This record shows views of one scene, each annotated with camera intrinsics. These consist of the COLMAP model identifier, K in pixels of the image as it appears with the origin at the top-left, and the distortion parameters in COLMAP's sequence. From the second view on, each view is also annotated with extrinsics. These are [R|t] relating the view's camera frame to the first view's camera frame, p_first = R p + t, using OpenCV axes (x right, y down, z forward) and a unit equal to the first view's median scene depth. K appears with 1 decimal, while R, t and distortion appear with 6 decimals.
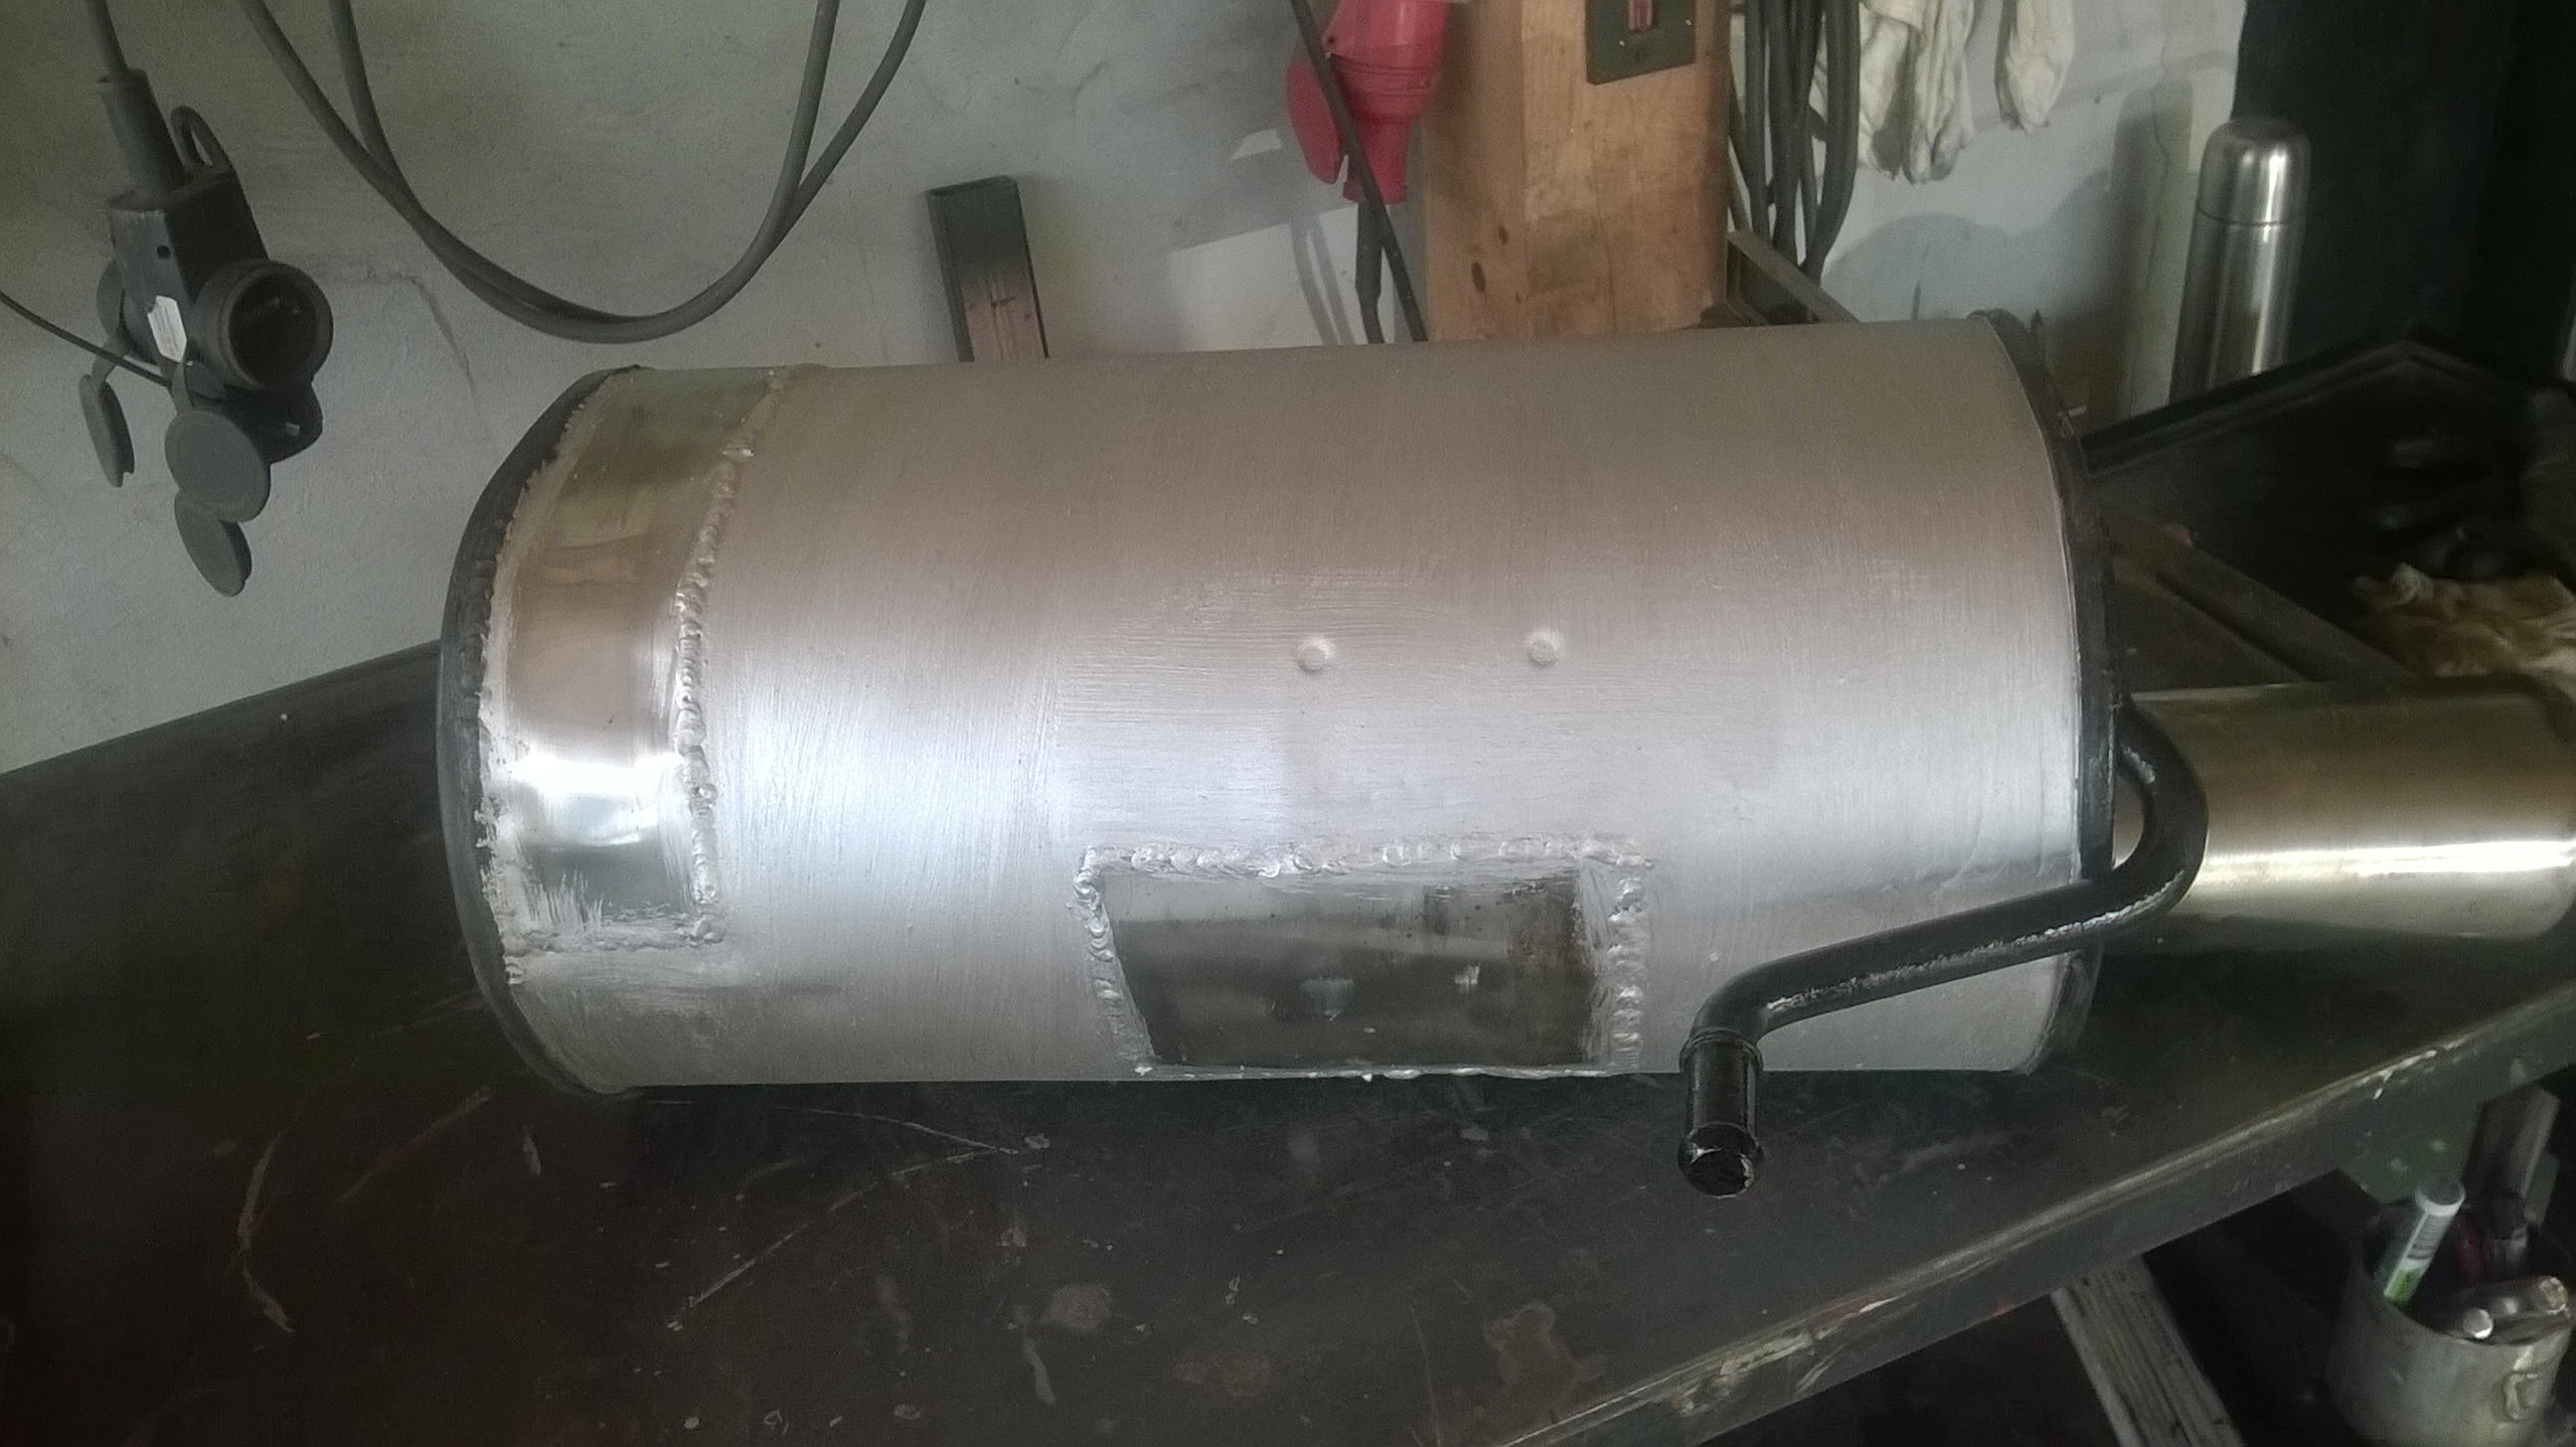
lens RADIAL K [[2081.6, 0, 1288.0], [0, 2081.6, 723.5], [0, 0, 1]] dist [0.082629, -0.181359]
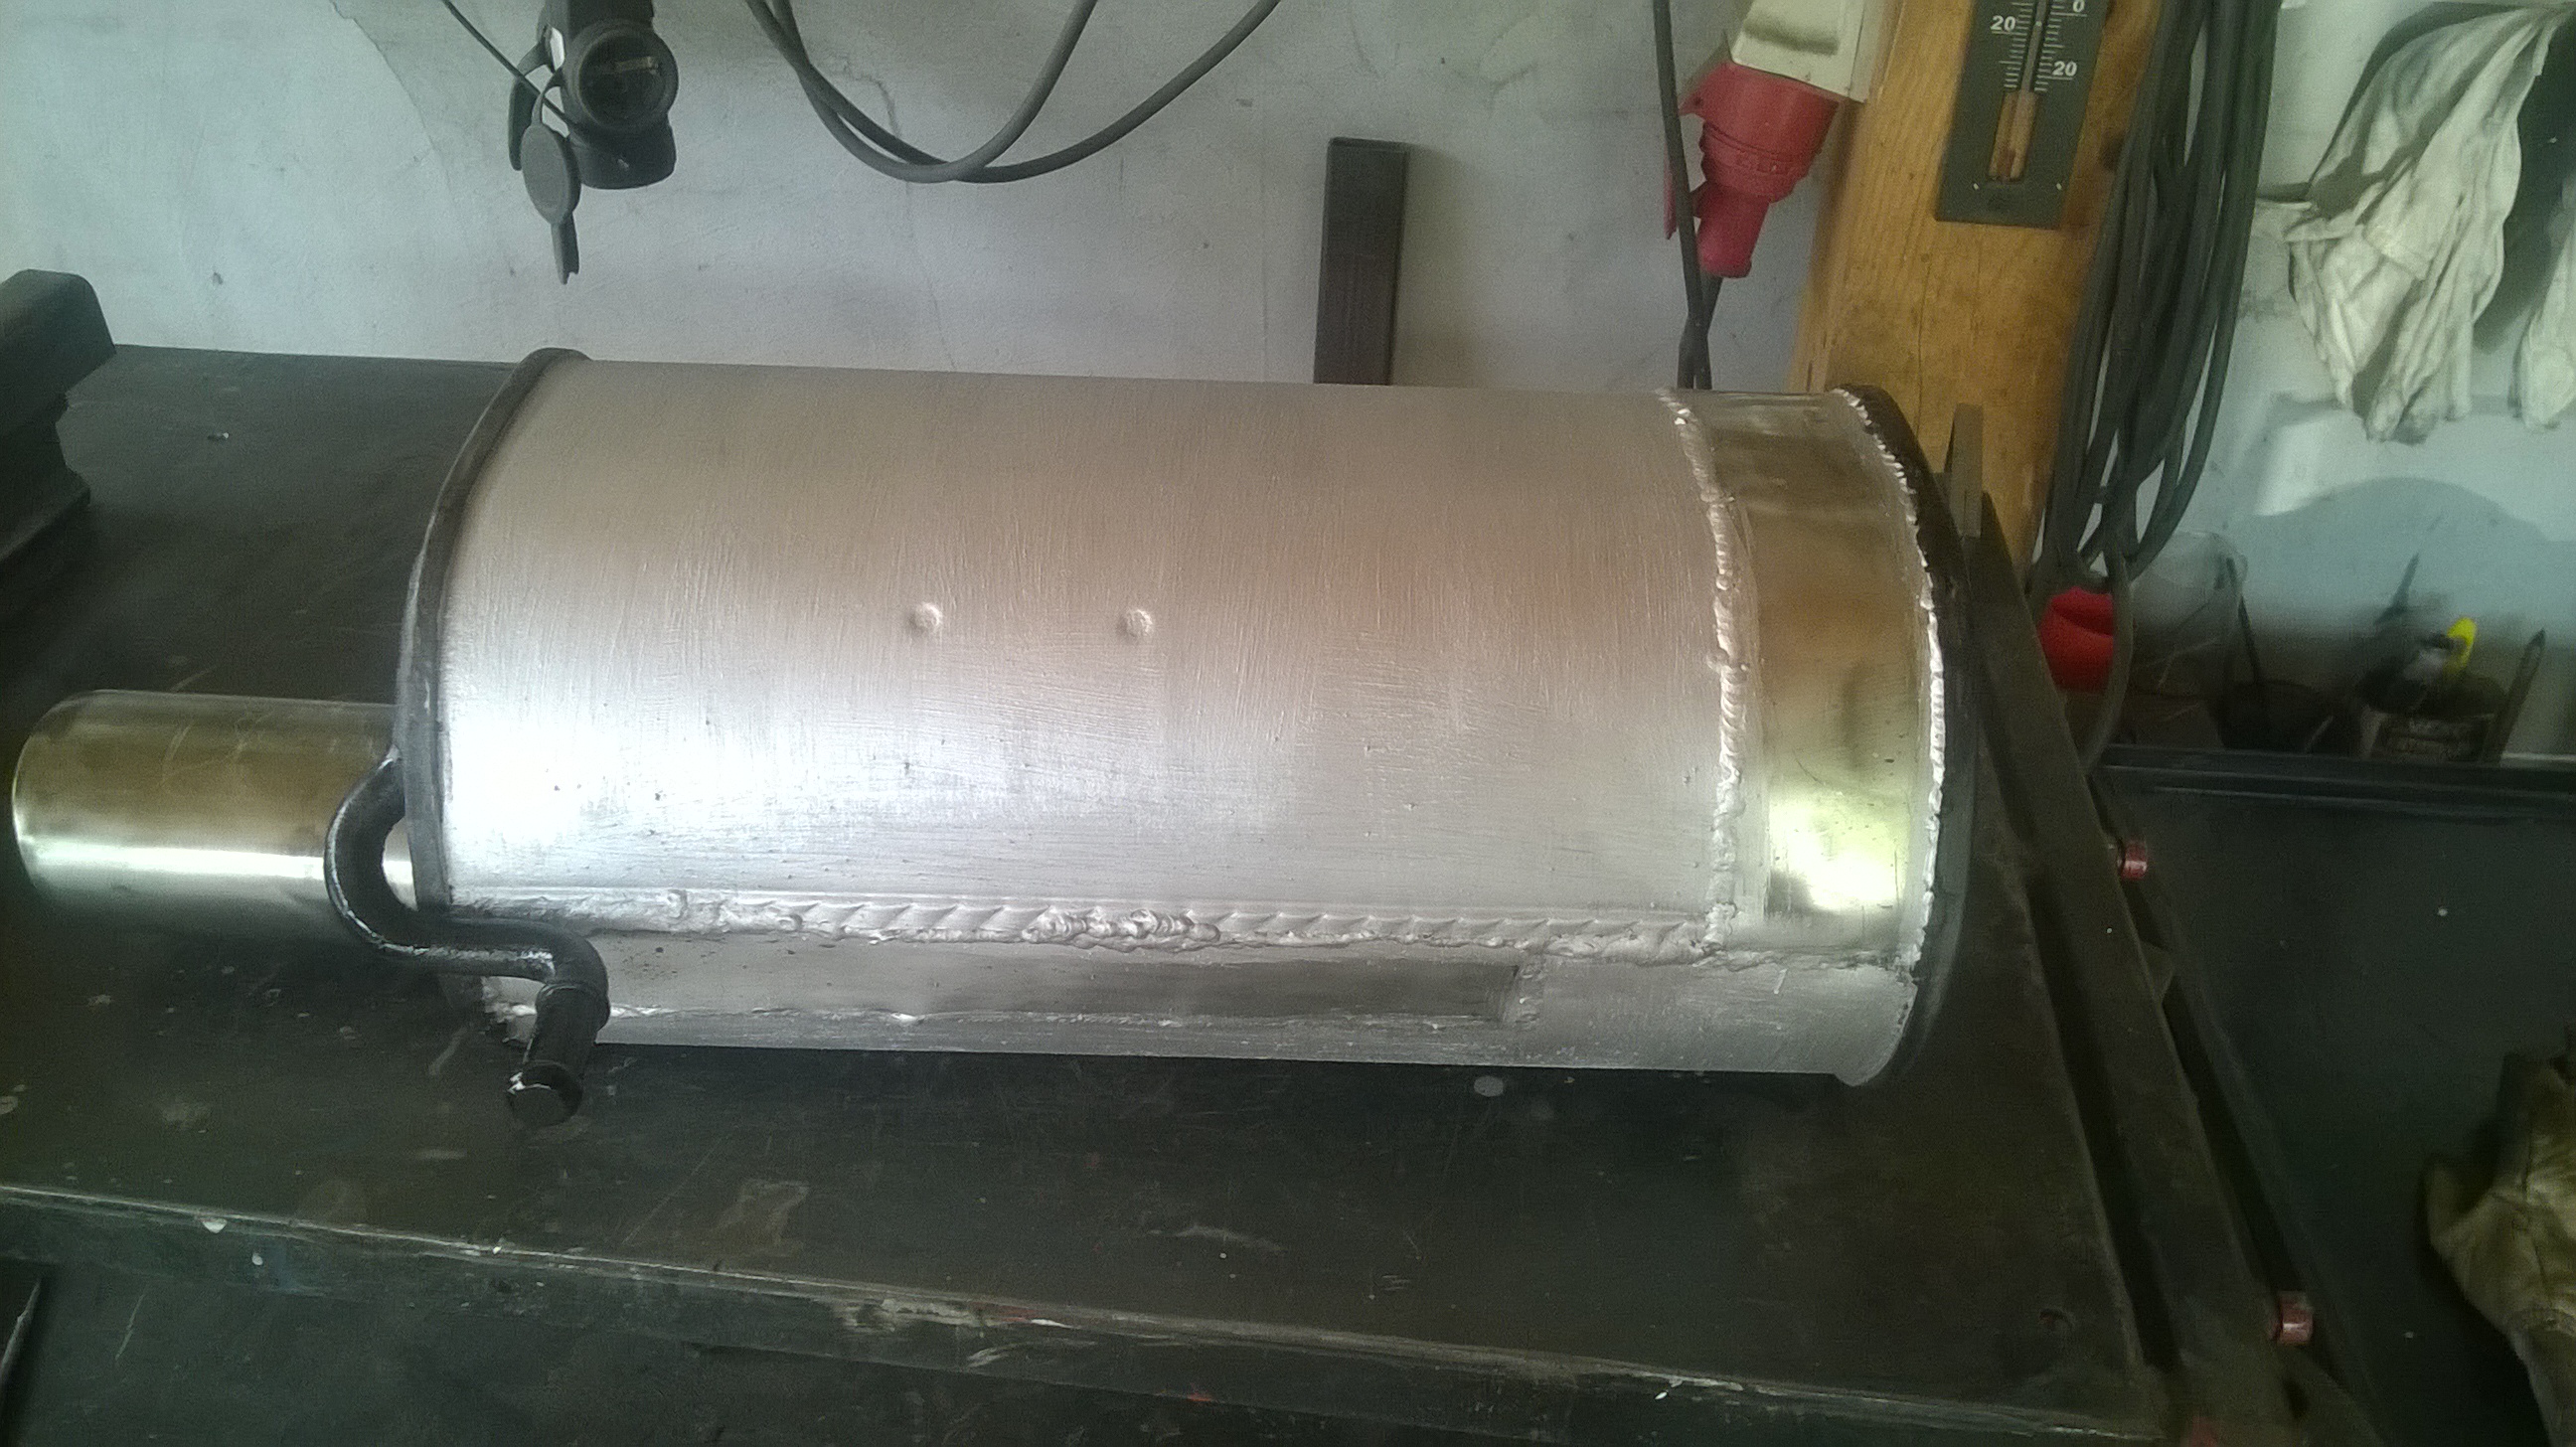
lens RADIAL K [[2056.1, 0, 1209.2], [0, 2056.1, 681.4], [0, 0, 1]] dist [0.084880, -0.171901]
pose [[0.869789, 0.365879, -0.331058, 0.322238], [-0.362694, 0.928983, 0.073786, -0.074913], [0.334544, 0.055895, 0.940721, 0.007693]]
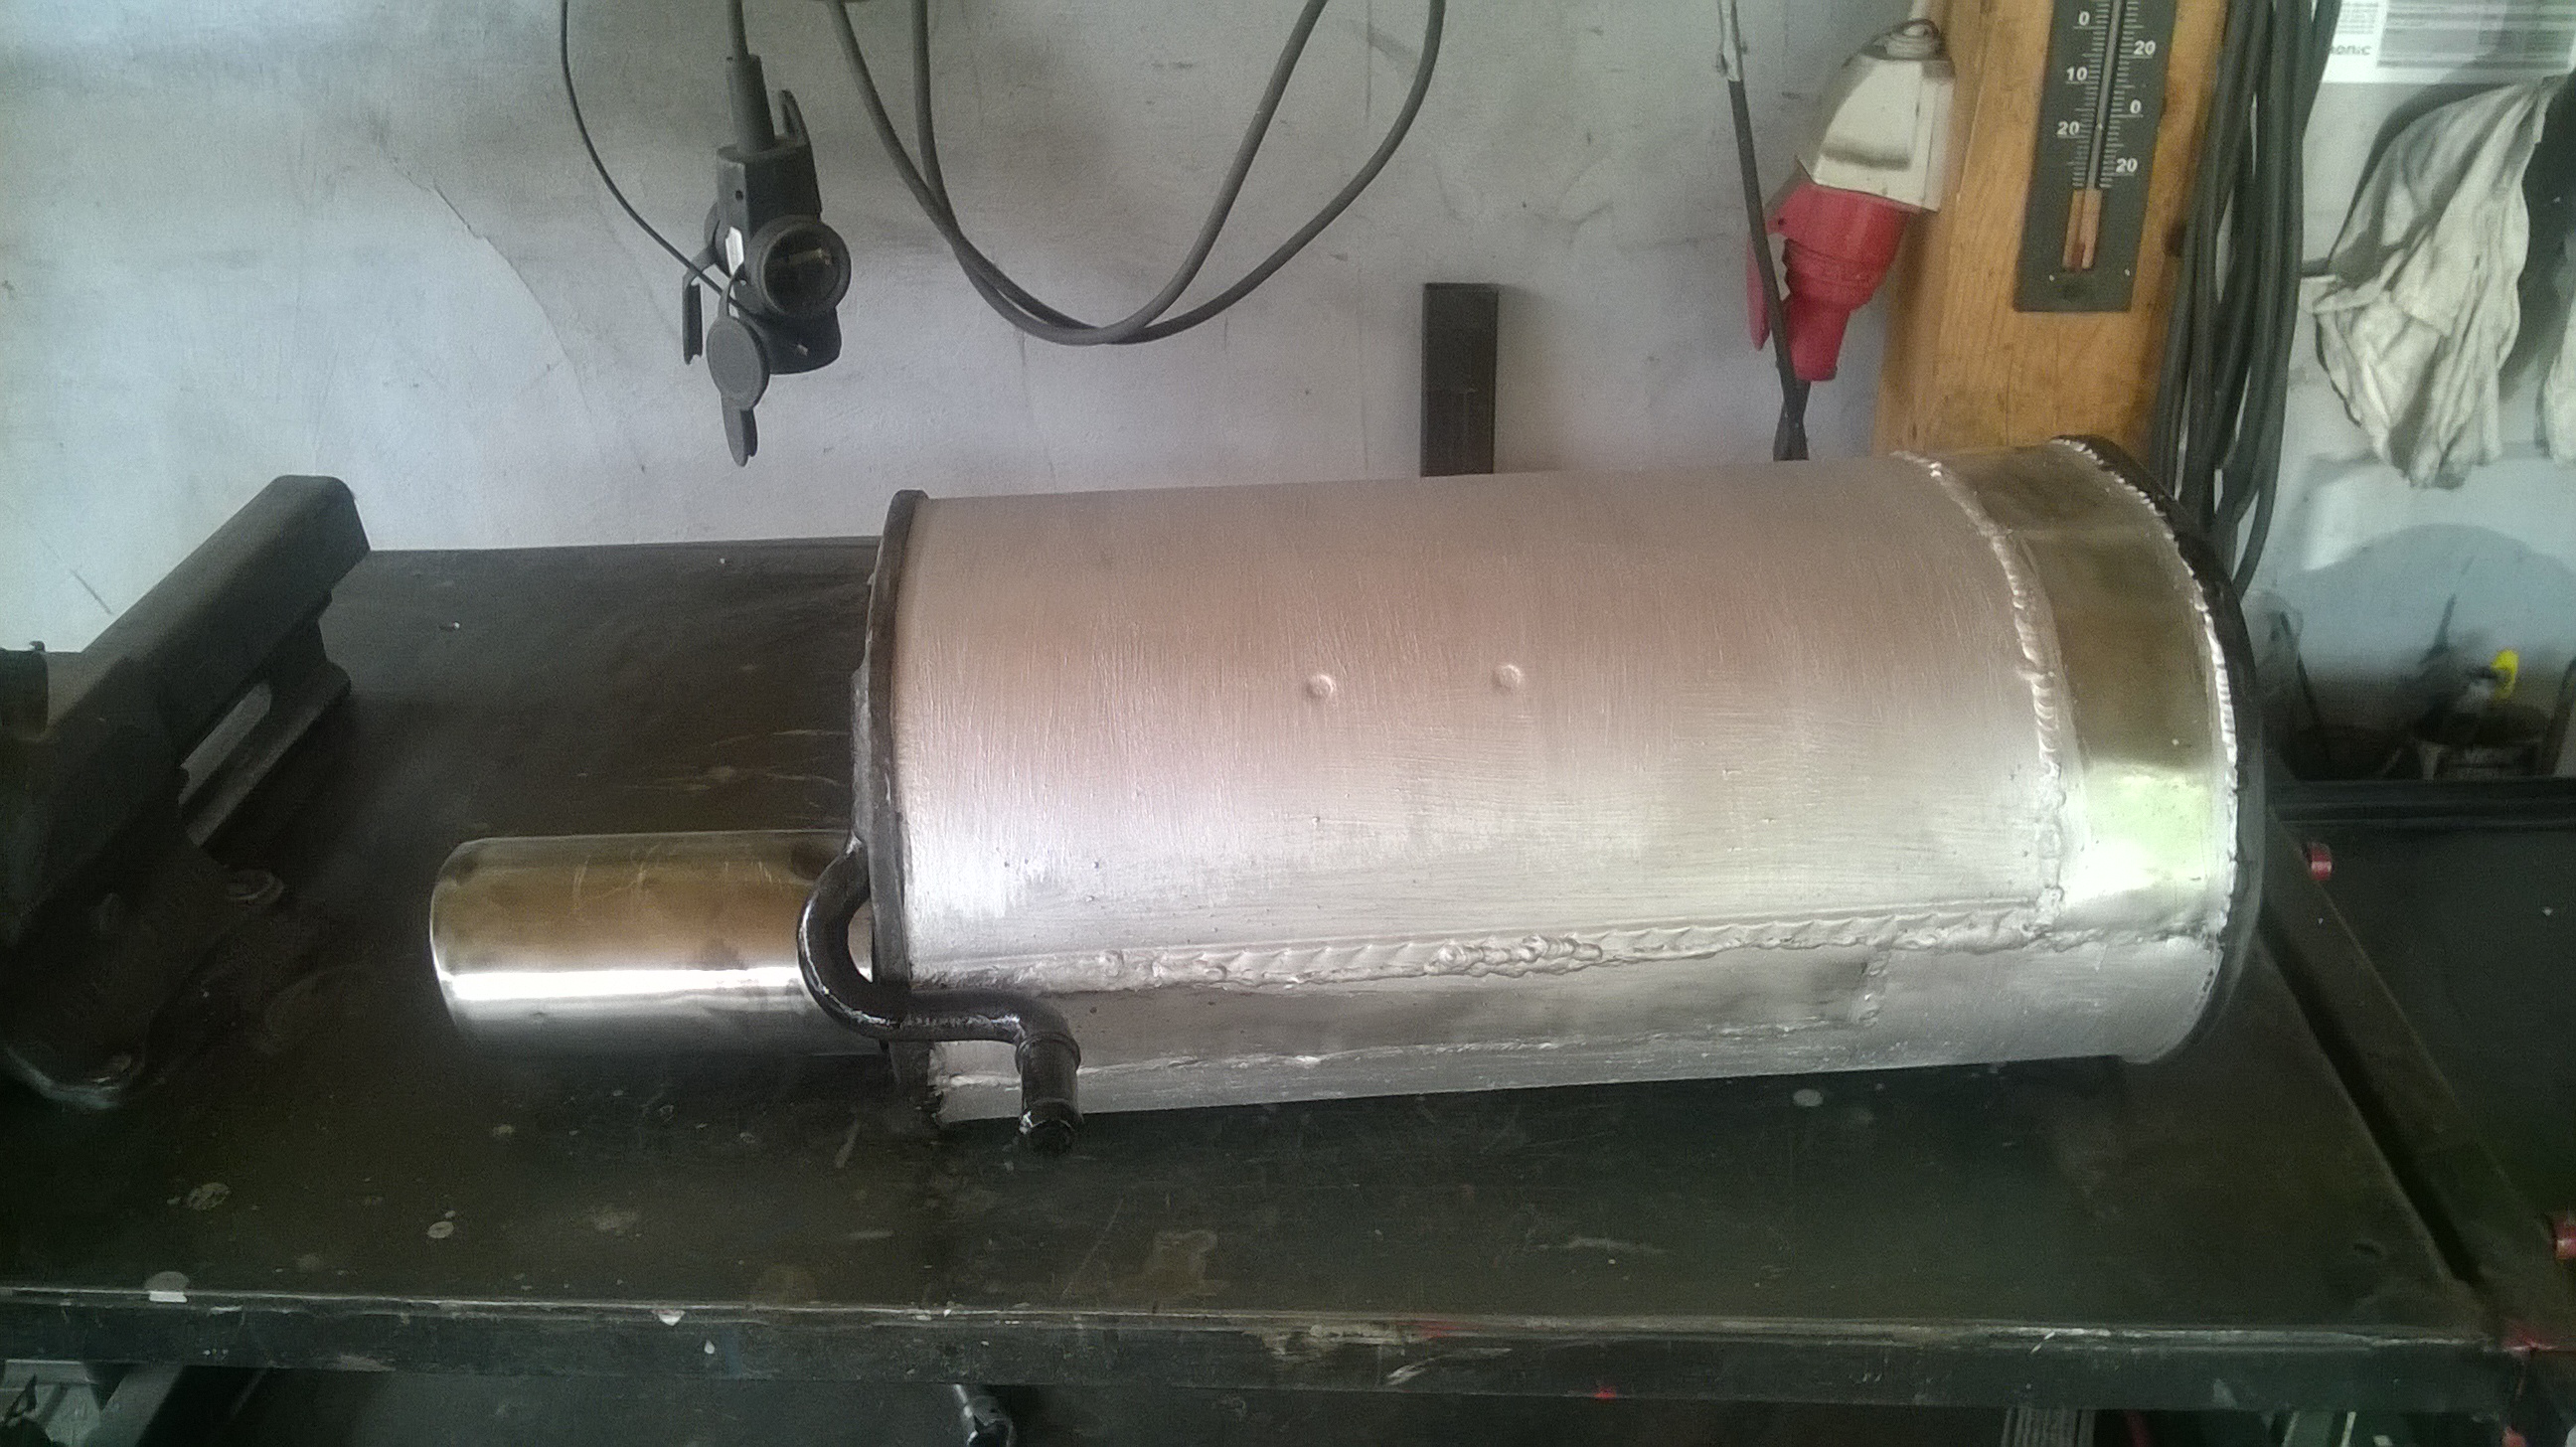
lens RADIAL K [[2034.8, 0, 1285.0], [0, 2034.8, 689.4], [0, 0, 1]] dist [0.118082, -0.248185]
pose [[0.907939, 0.269017, -0.321367, 0.253689], [-0.287603, 0.957688, -0.010866, -0.012392], [0.304846, 0.102292, 0.946892, -0.077782]]
